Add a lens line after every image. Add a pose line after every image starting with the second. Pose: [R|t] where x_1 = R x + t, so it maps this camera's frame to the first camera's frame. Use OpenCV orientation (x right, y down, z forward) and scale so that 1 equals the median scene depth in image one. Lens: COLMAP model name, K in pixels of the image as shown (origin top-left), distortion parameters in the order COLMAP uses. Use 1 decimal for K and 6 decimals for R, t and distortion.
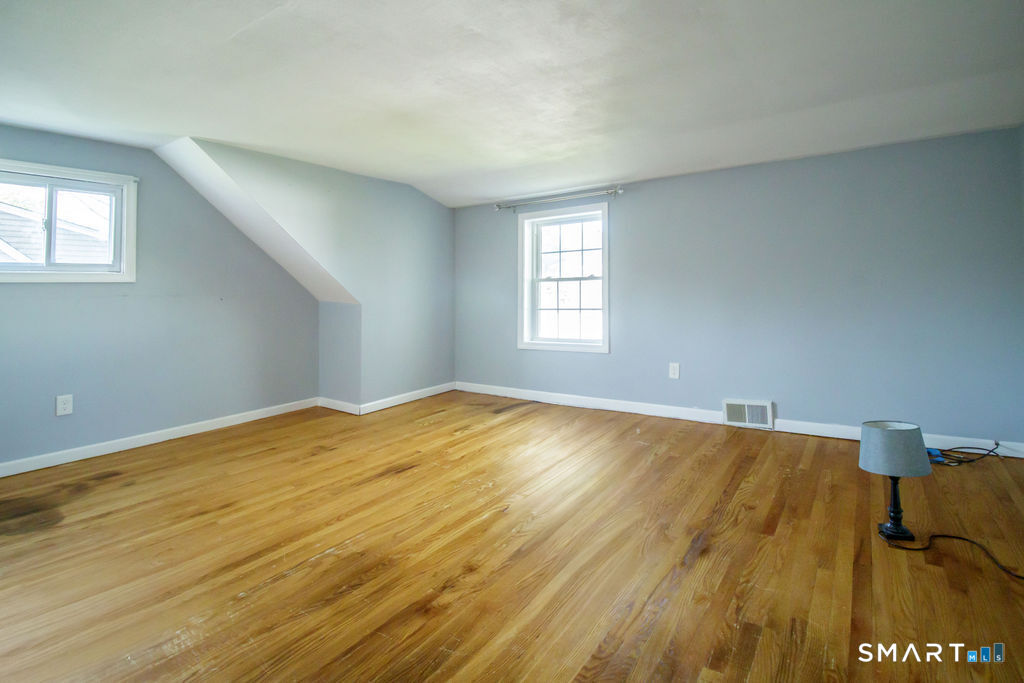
lens RADIAL K [[483.1, 0, 532.7], [0, 483.1, 308.5], [0, 0, 1]] dist [-0.008541, -0.000975]
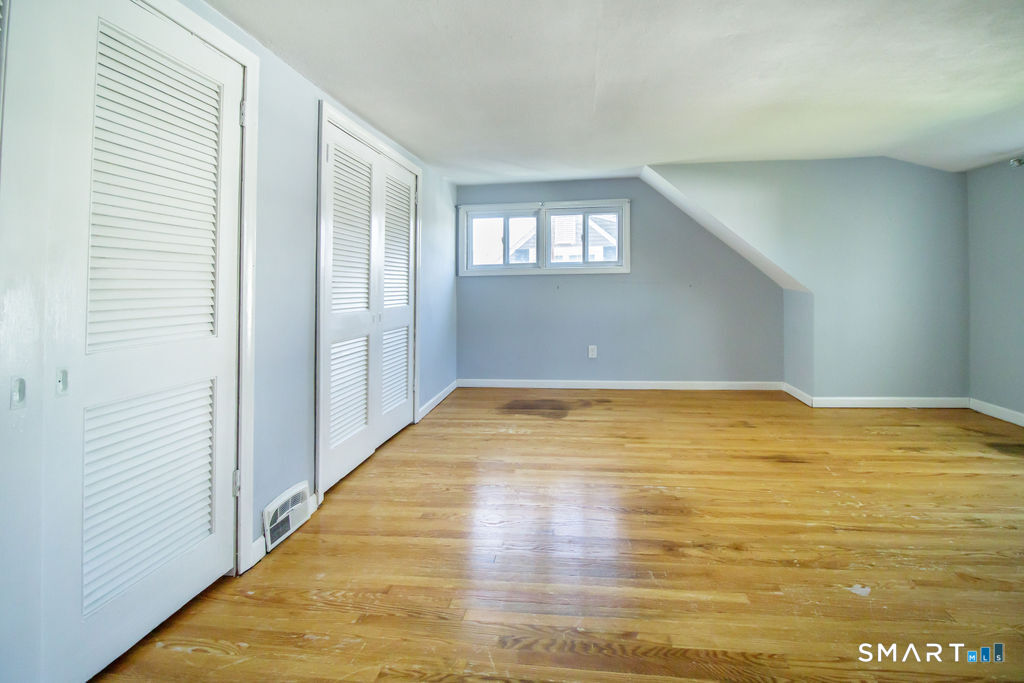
lens RADIAL K [[492.6, 0, 542.7], [0, 492.6, 317.2], [0, 0, 1]] dist [-0.014122, -0.001137]
pose [[0.487458, 0.070949, -0.870259, 0.350784], [-0.030711, 0.997470, 0.064118, -0.010556], [0.872606, -0.004528, 0.488403, 0.068433]]
